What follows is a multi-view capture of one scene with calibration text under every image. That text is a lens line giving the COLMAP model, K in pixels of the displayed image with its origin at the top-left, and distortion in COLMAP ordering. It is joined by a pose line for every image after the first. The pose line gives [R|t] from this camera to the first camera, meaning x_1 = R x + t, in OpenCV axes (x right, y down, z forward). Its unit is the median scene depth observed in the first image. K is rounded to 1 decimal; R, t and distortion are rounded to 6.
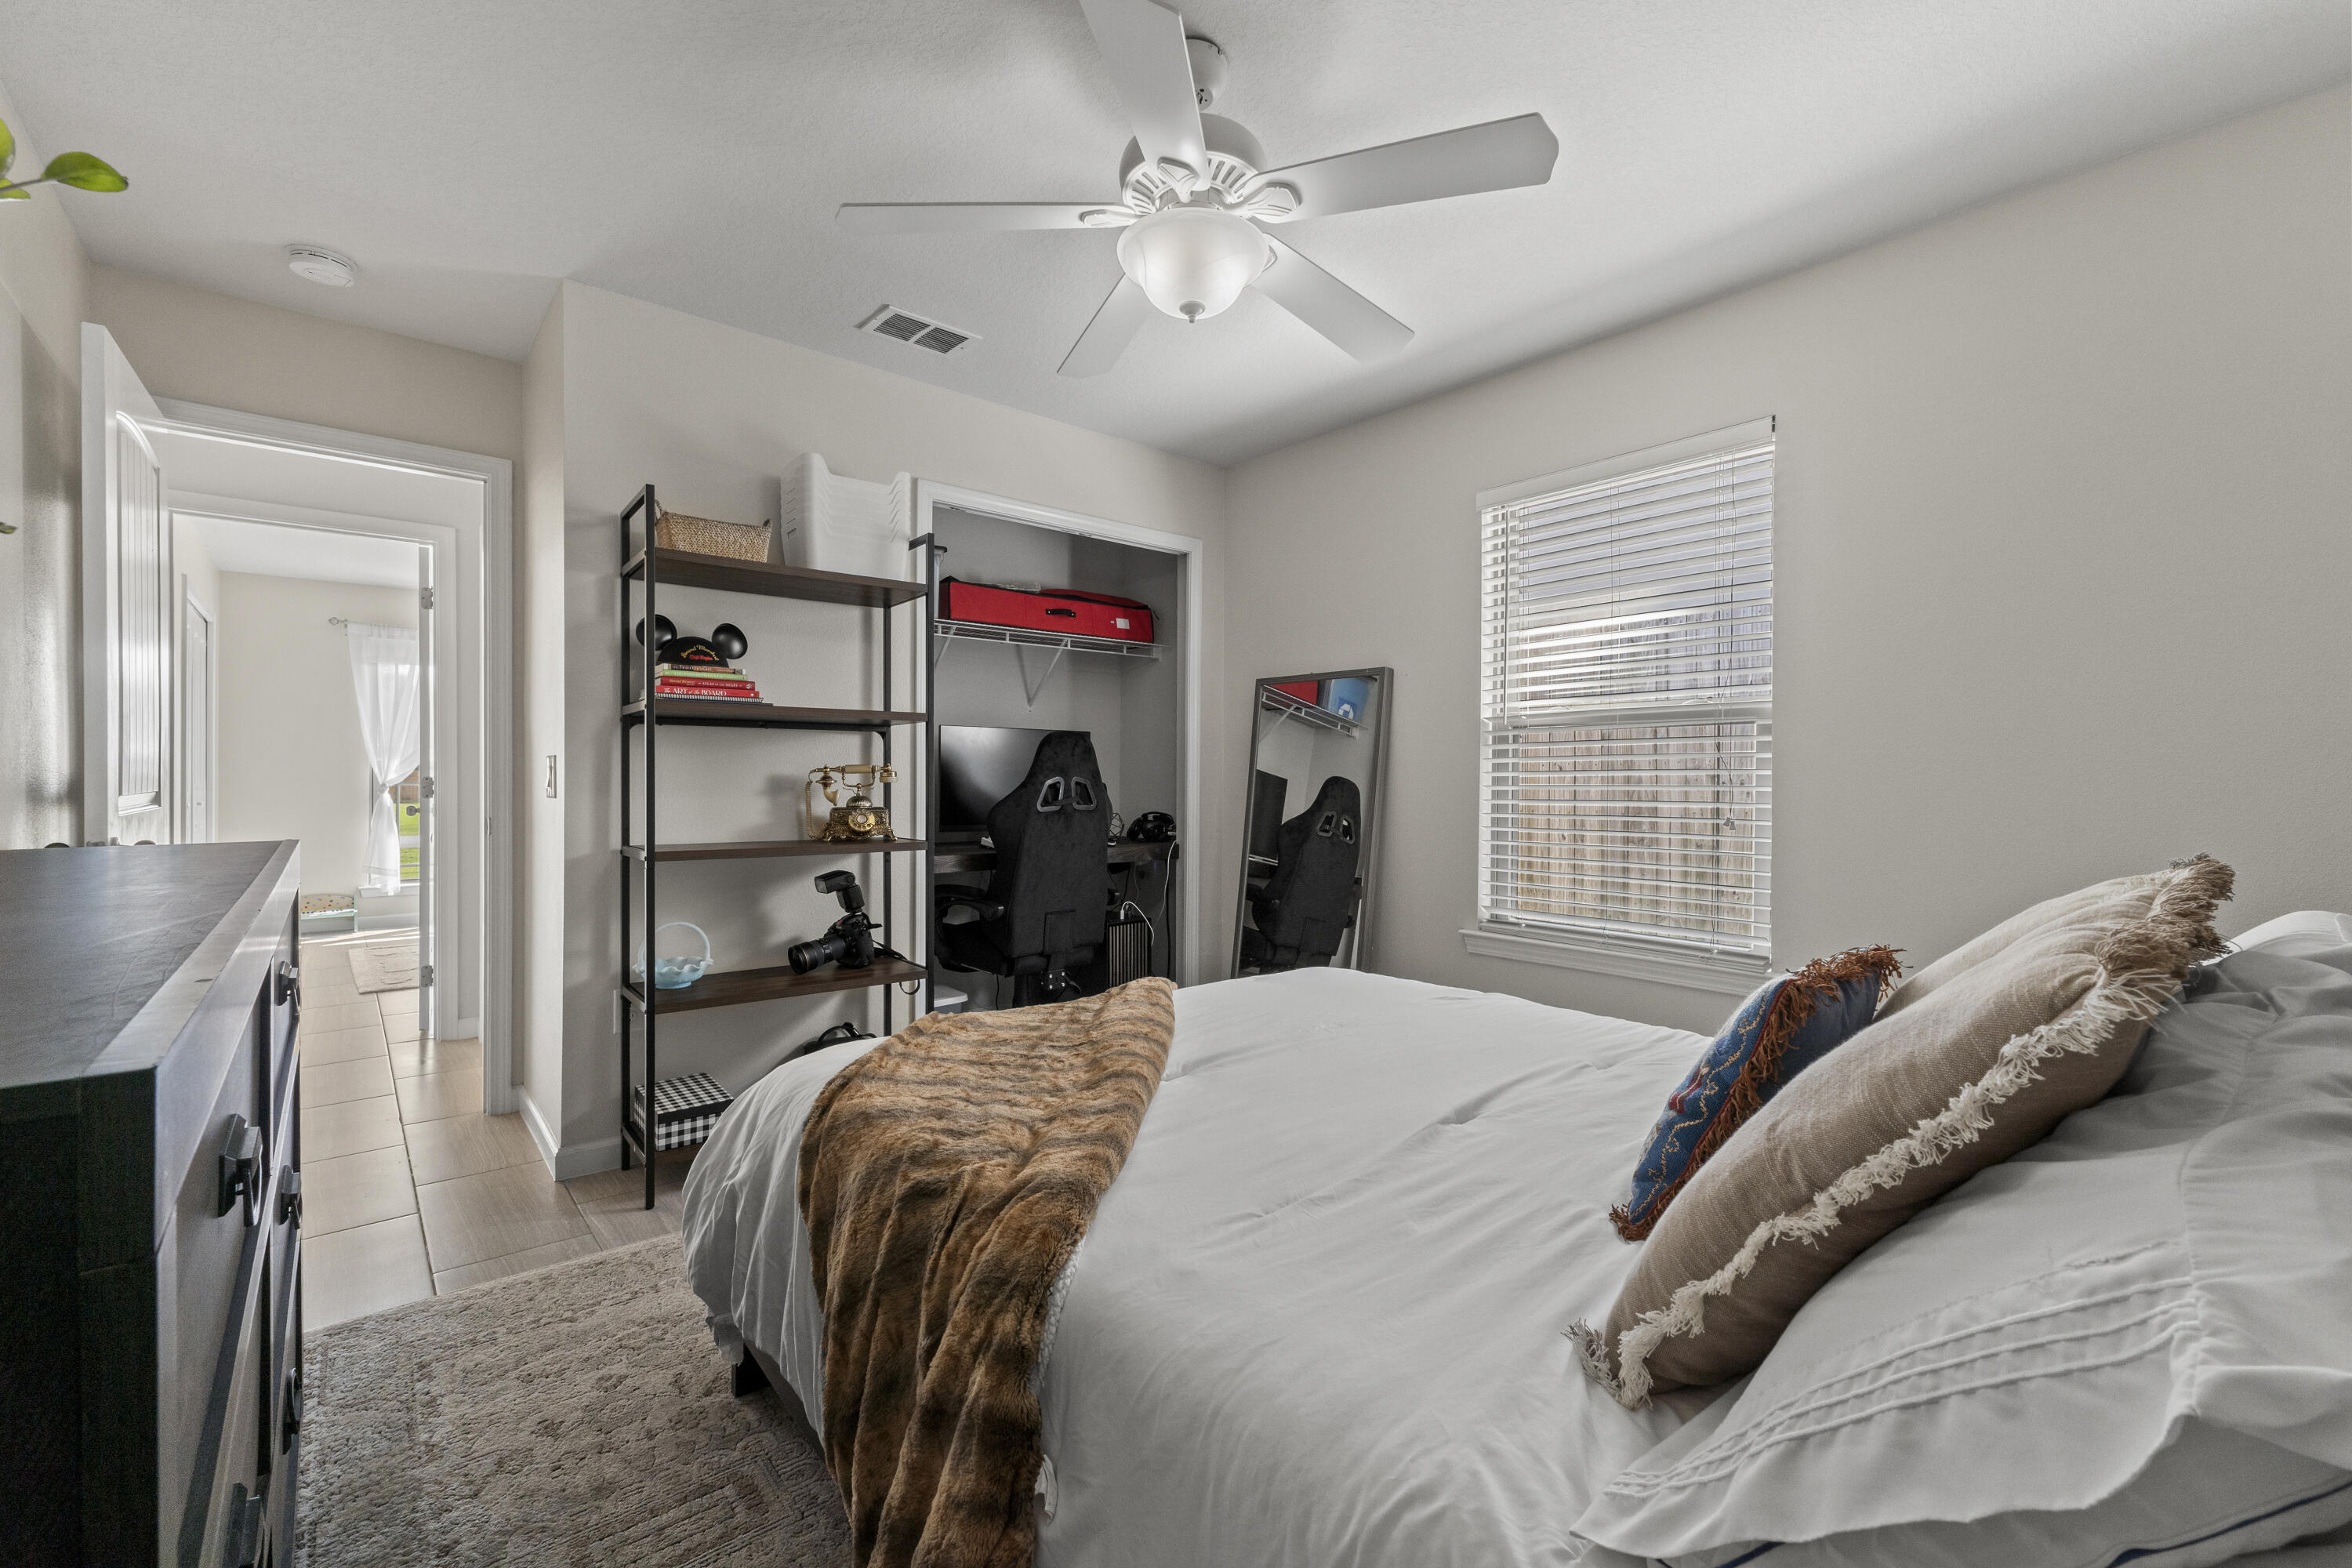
lens RADIAL K [[992.2, 0, 1179.3], [0, 992.2, 777.4], [0, 0, 1]] dist [0.004871, 0.000167]
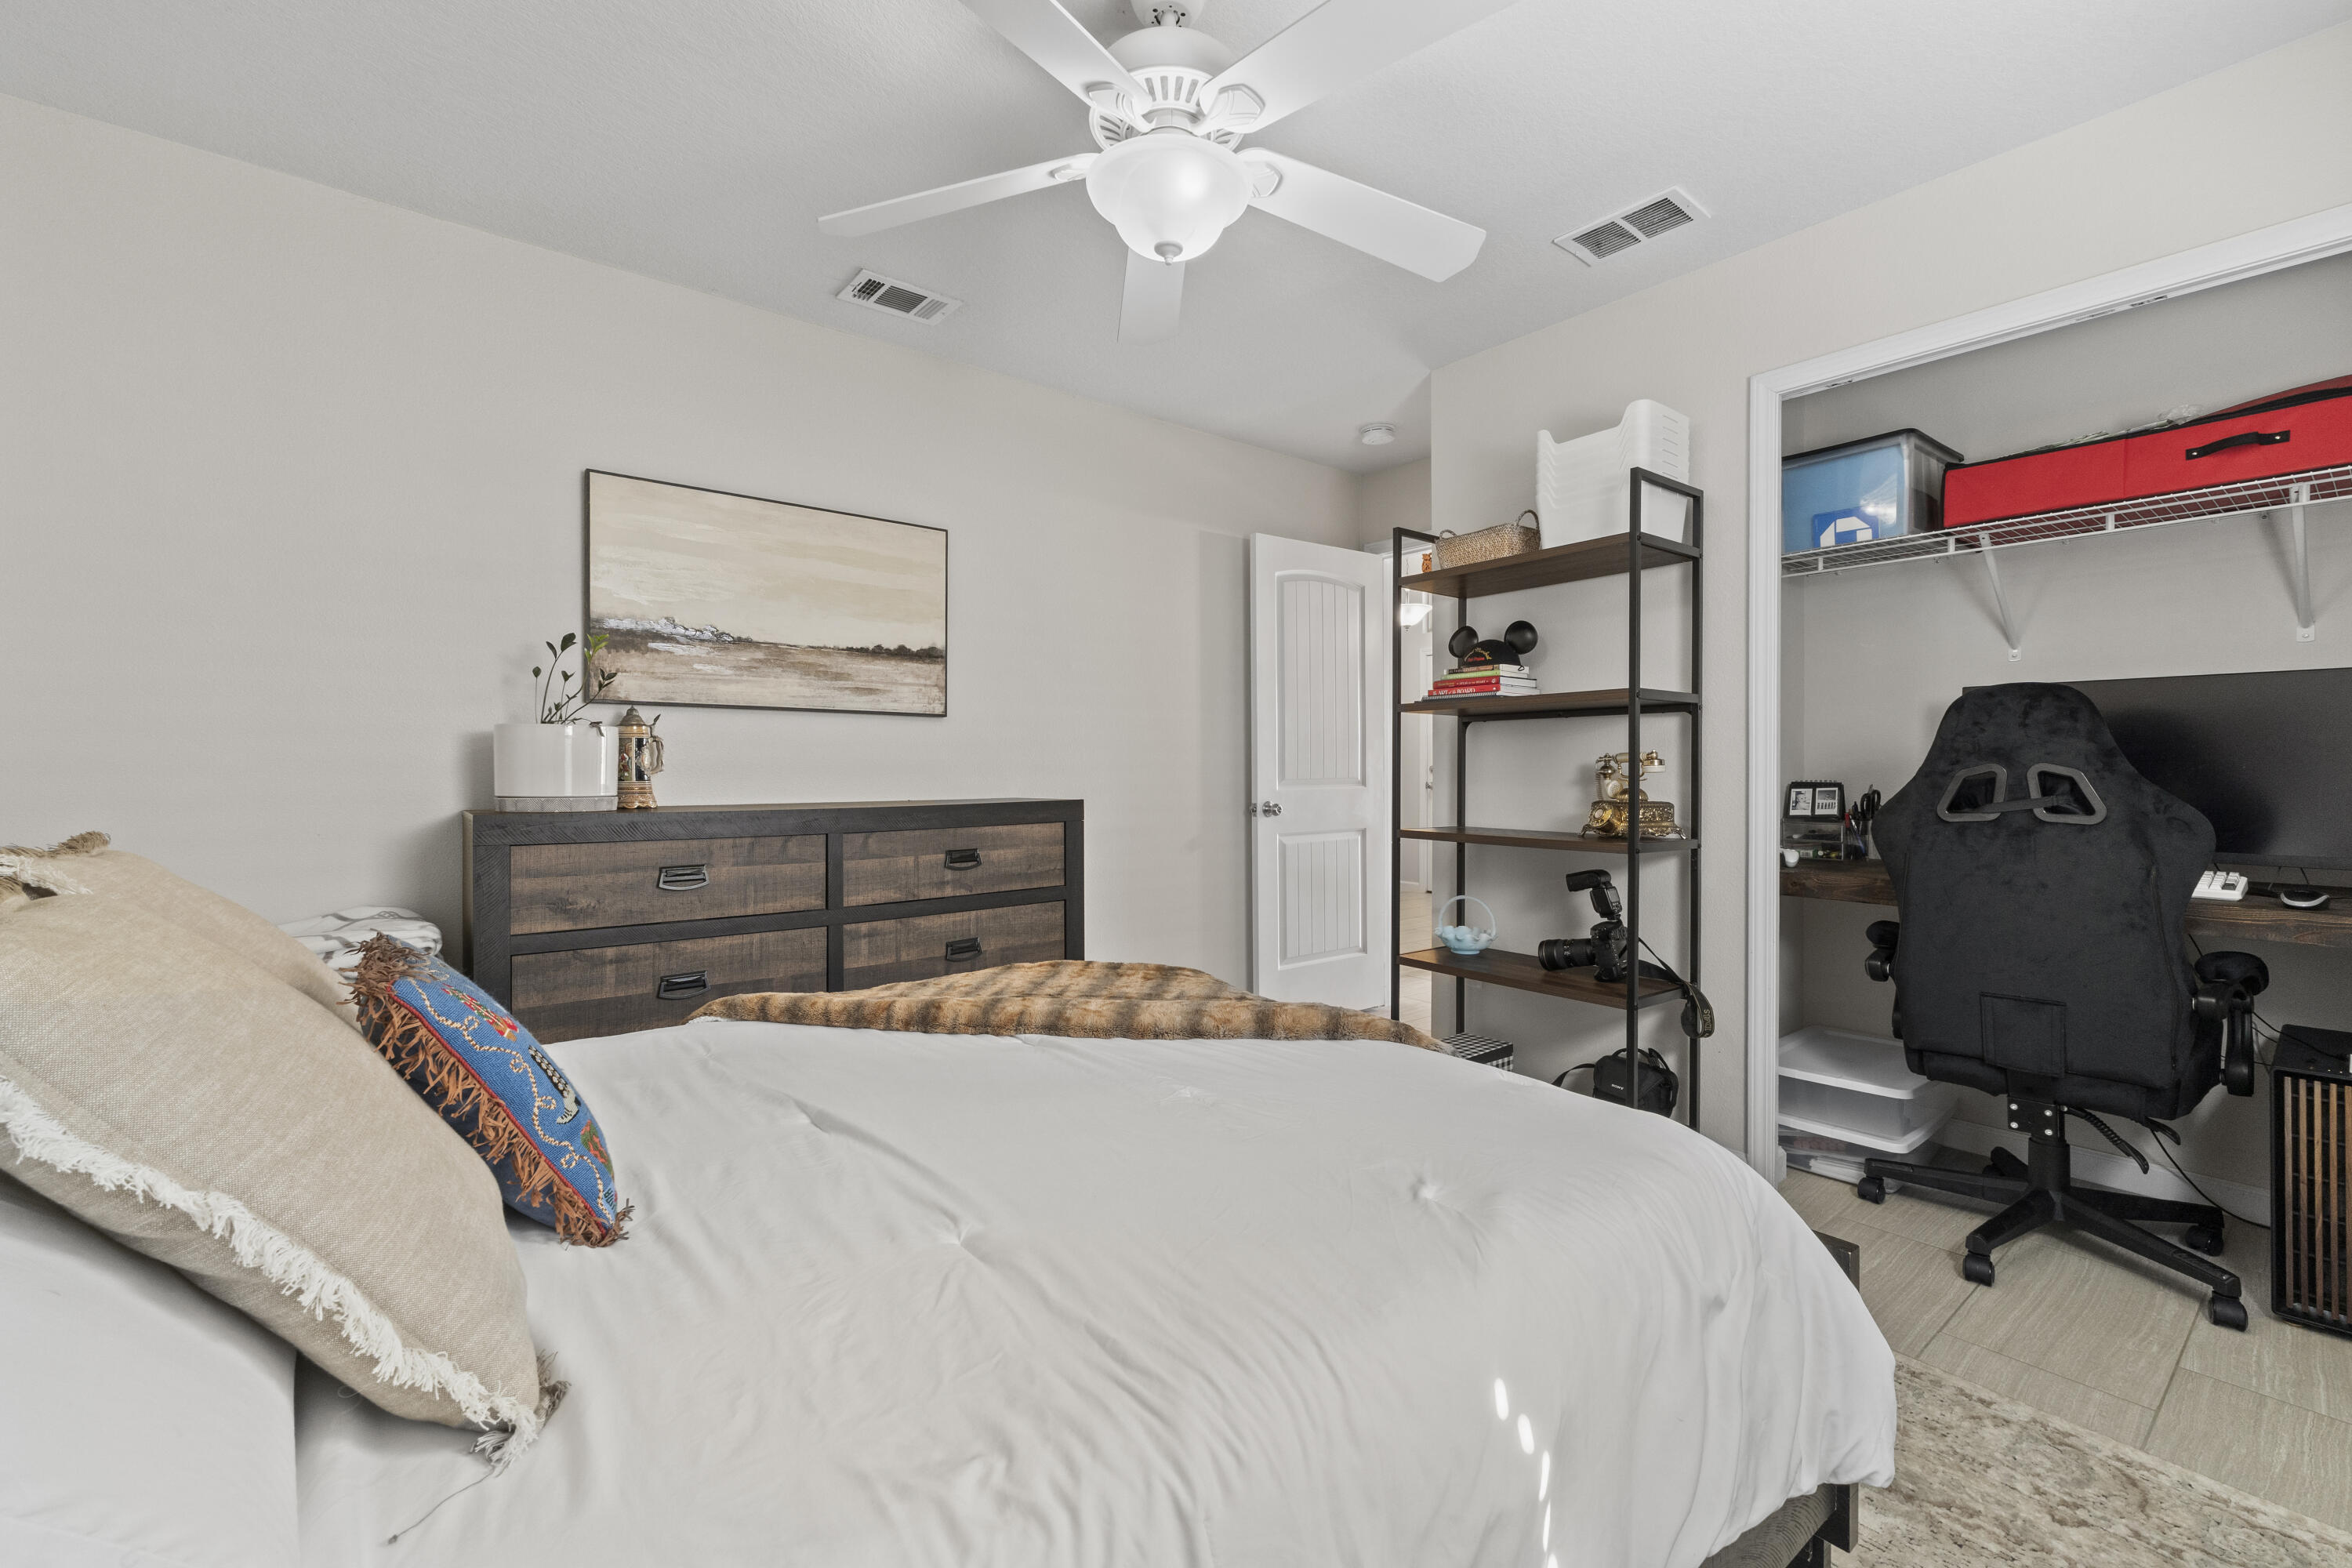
lens RADIAL K [[992.2, 0, 1179.3], [0, 992.2, 777.4], [0, 0, 1]] dist [0.004871, 0.000167]
pose [[-0.033931, 0.003280, -0.999419, 0.614590], [0.000030, 0.999995, 0.003281, 0.006427], [0.999424, 0.000082, -0.033931, 0.694708]]
